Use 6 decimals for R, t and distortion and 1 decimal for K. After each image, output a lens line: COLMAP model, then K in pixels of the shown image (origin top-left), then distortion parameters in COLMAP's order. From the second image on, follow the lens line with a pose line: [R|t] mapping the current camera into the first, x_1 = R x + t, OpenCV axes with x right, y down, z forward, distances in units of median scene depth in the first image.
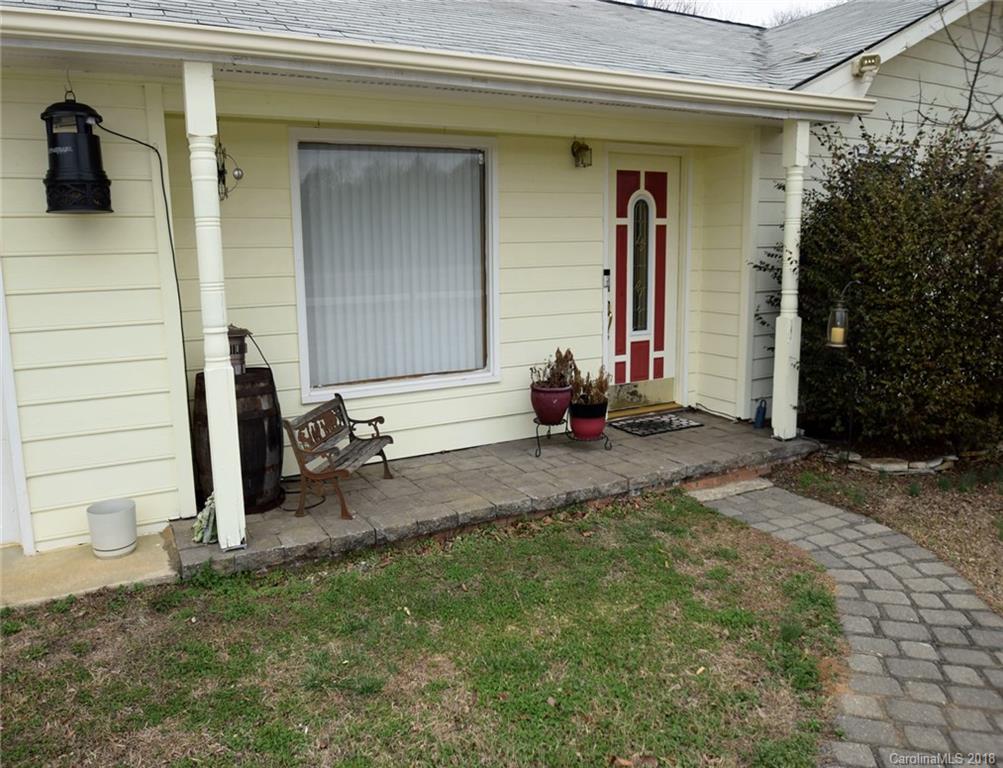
lens RADIAL K [[748.9, 0, 501.5], [0, 748.9, 384.0], [0, 0, 1]] dist [-0.034852, -0.001146]
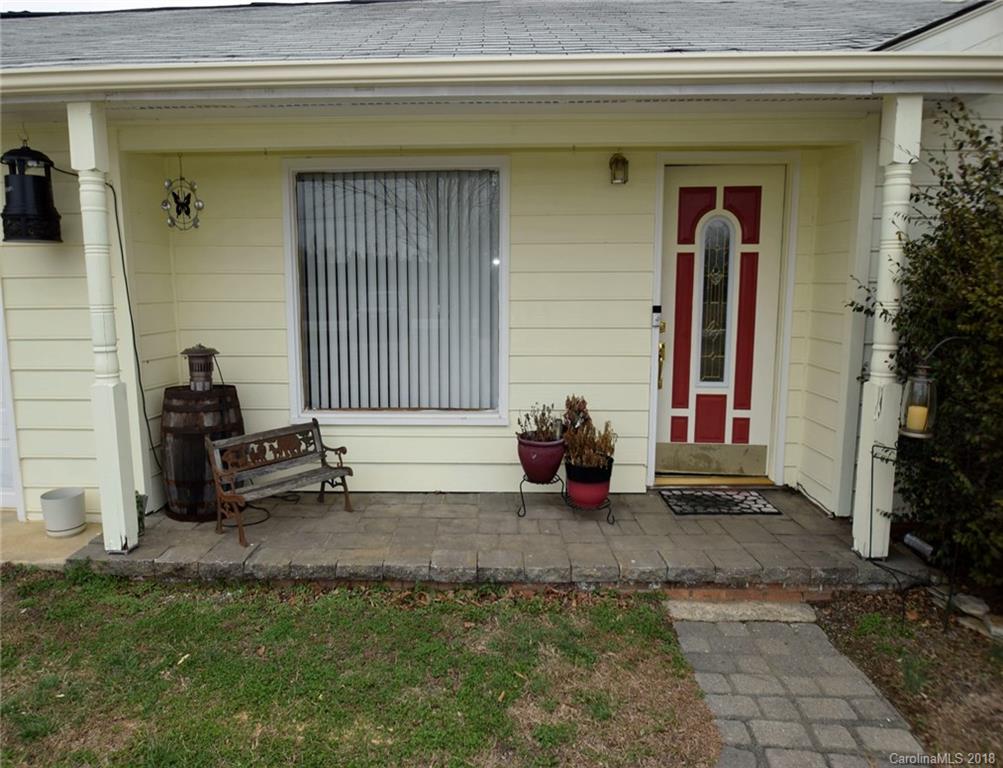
lens RADIAL K [[662.3, 0, 501.5], [0, 662.3, 384.0], [0, 0, 1]] dist [-0.027280, -0.002488]
pose [[0.863669, 0.091180, -0.495744, 0.414506], [-0.103292, 0.994647, 0.002990, -0.058989], [0.493362, 0.048624, 0.868464, 0.323163]]
